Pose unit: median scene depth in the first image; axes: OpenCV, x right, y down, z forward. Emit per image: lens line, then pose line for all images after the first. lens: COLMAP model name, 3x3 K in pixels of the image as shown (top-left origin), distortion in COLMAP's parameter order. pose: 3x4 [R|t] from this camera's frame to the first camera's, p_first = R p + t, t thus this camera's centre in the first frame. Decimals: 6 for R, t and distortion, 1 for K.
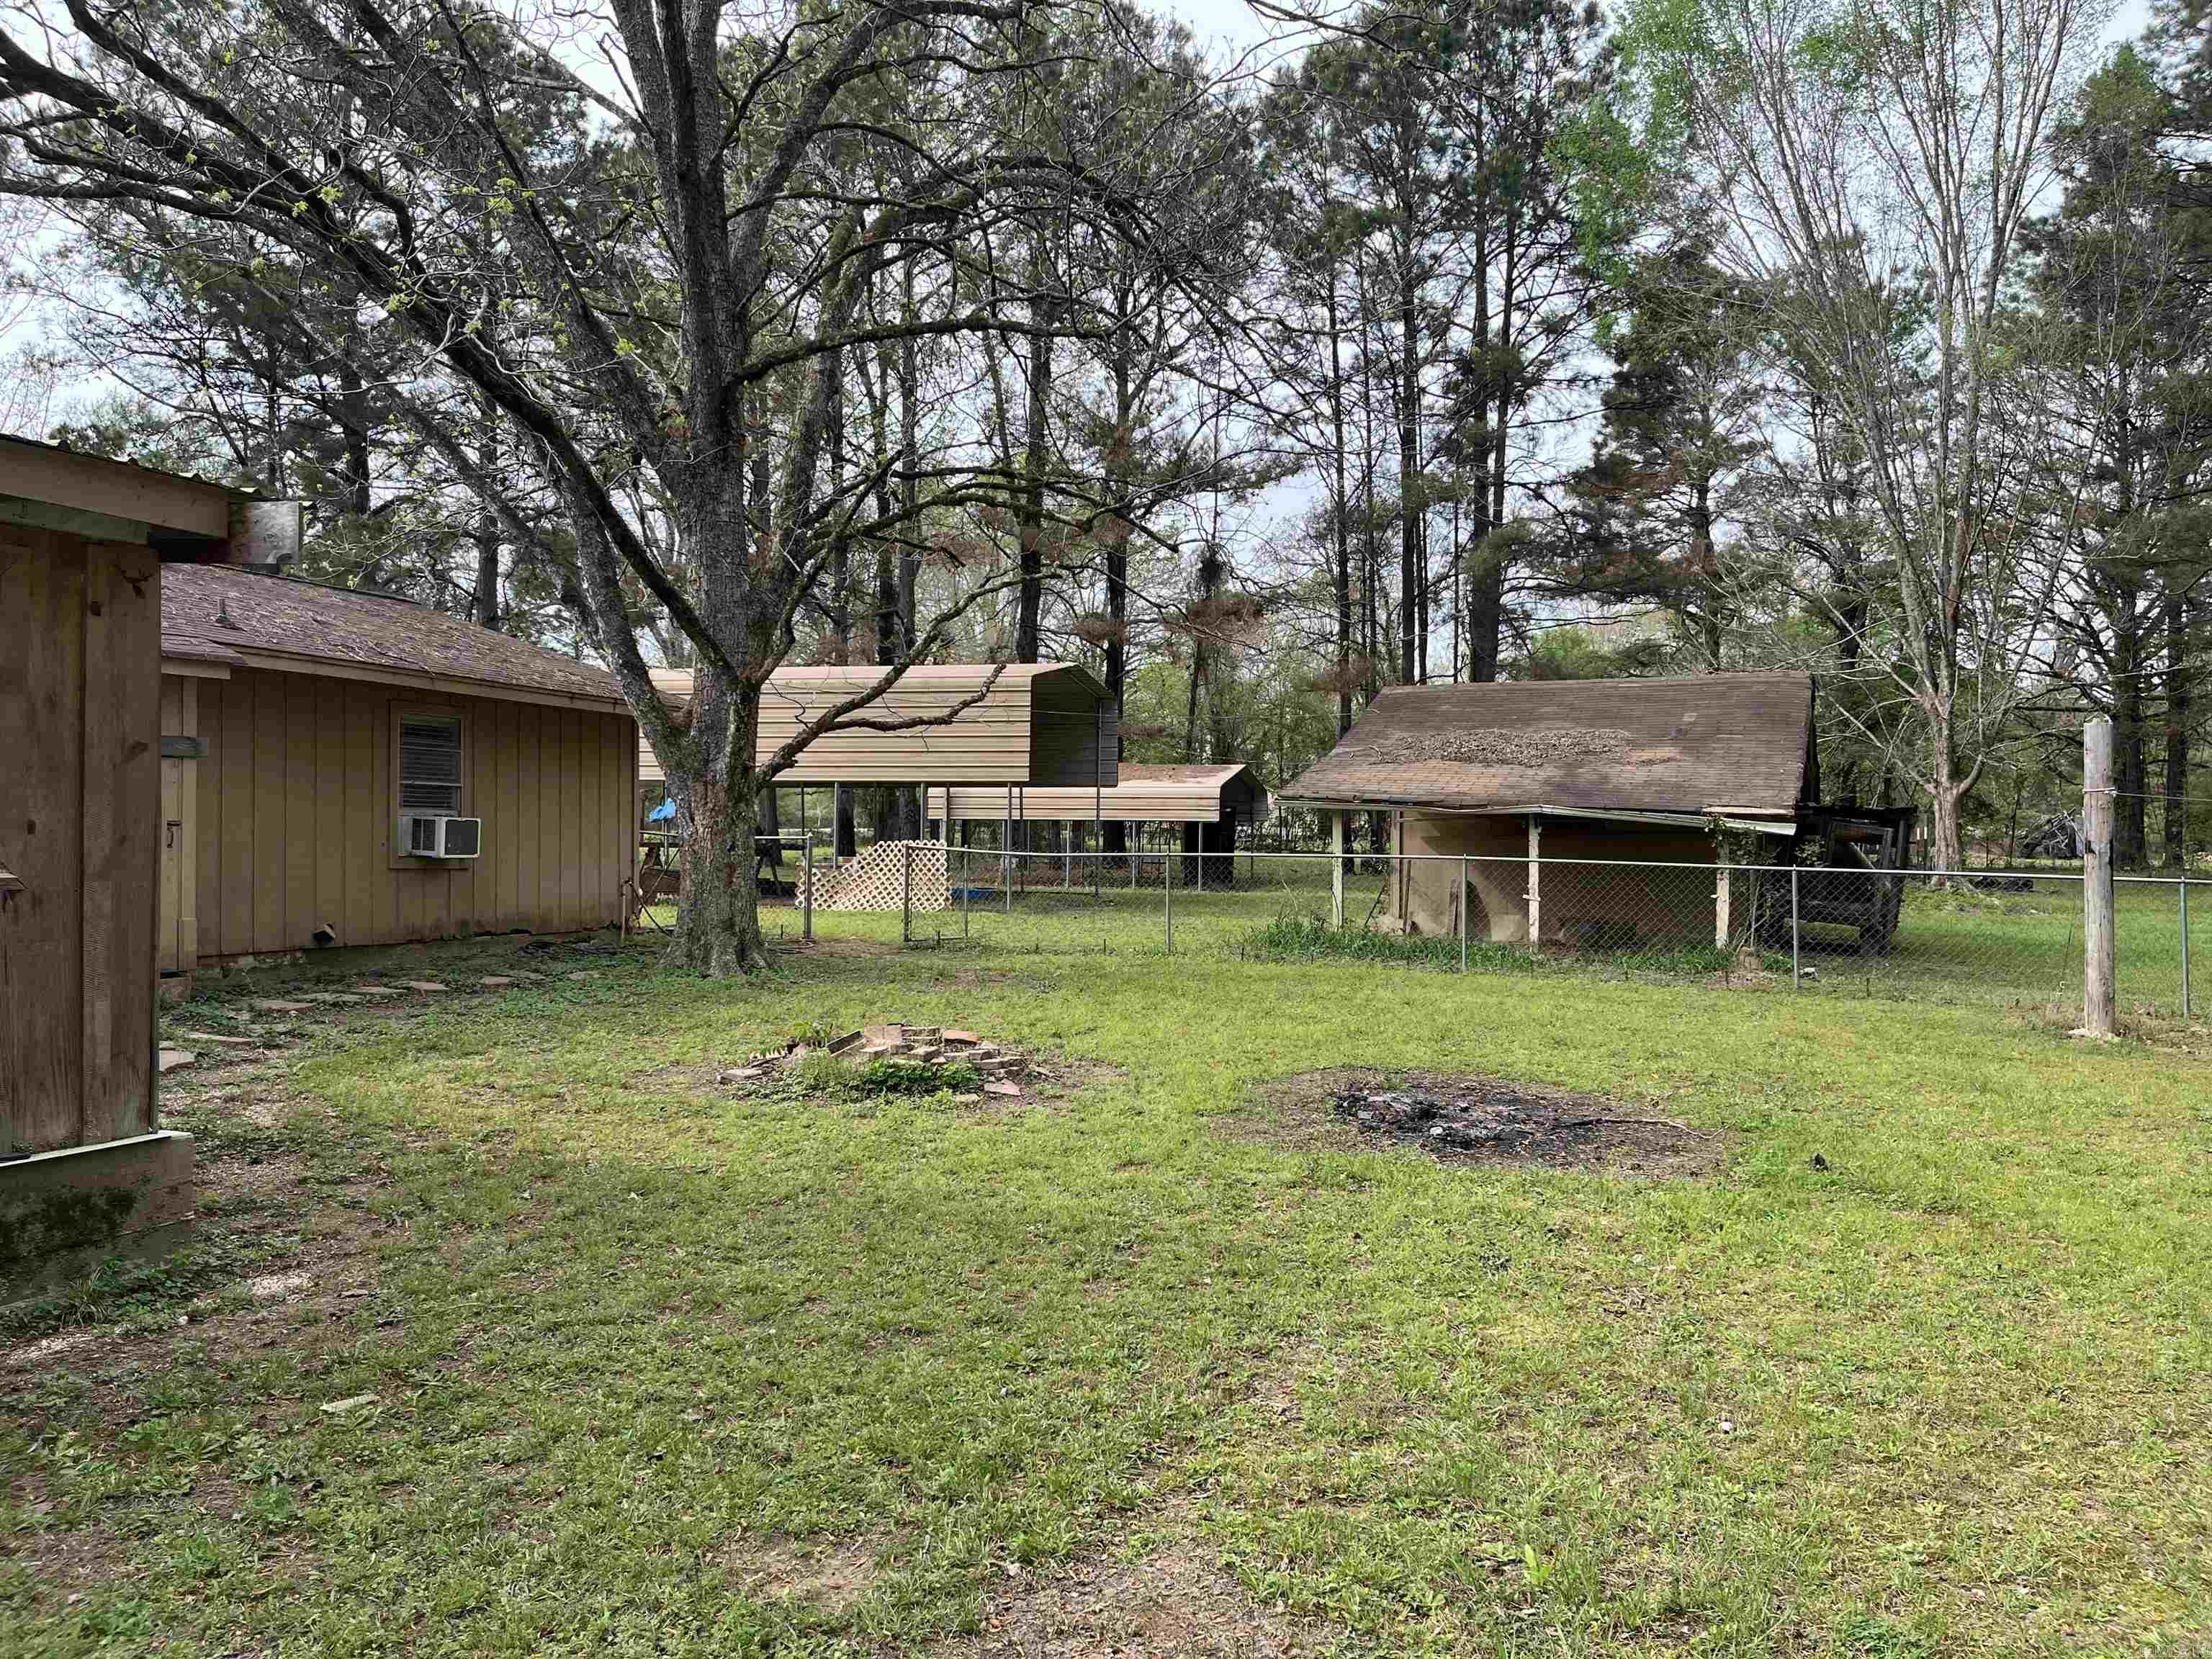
lens RADIAL K [[1675.4, 0, 1105.4], [0, 1675.4, 847.5], [0, 0, 1]] dist [0.044696, -0.078130]
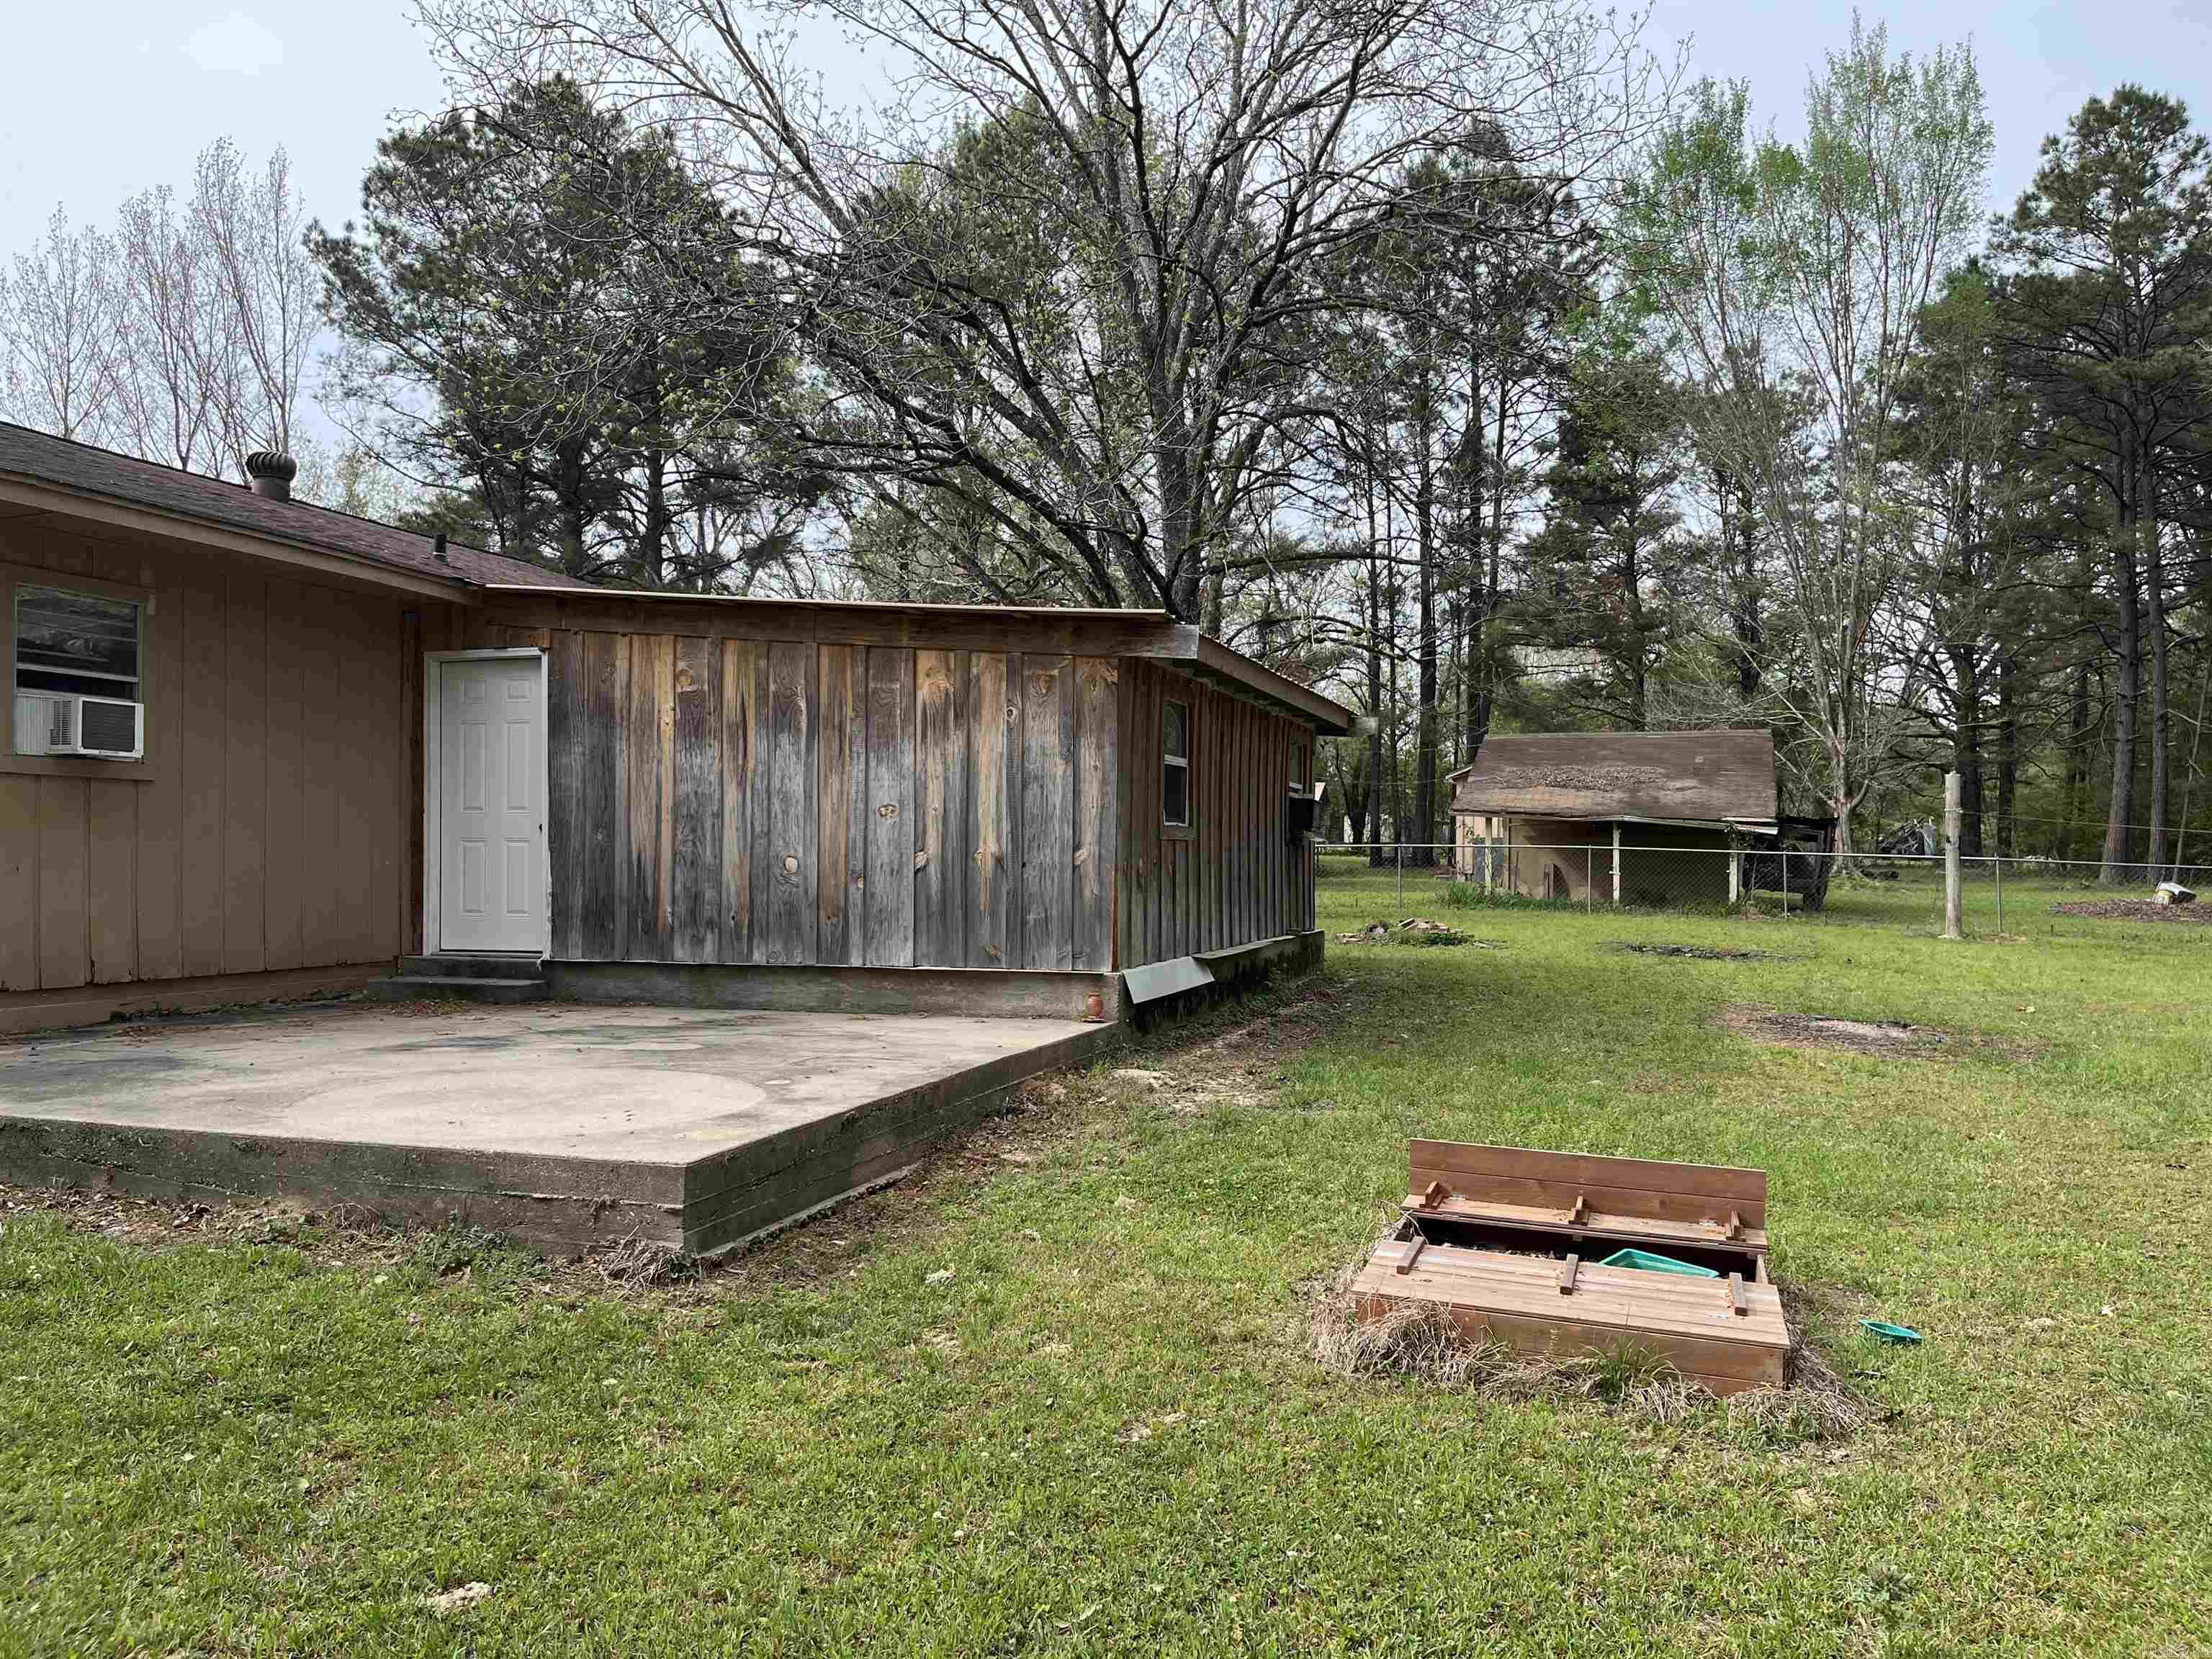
lens RADIAL K [[1675.4, 0, 1105.4], [0, 1675.4, 847.5], [0, 0, 1]] dist [0.044696, -0.078130]
pose [[0.997363, 0.001789, 0.072549, -0.213590], [-0.001548, 0.999993, -0.003375, 0.007114], [-0.072555, 0.003254, 0.997359, -0.351737]]
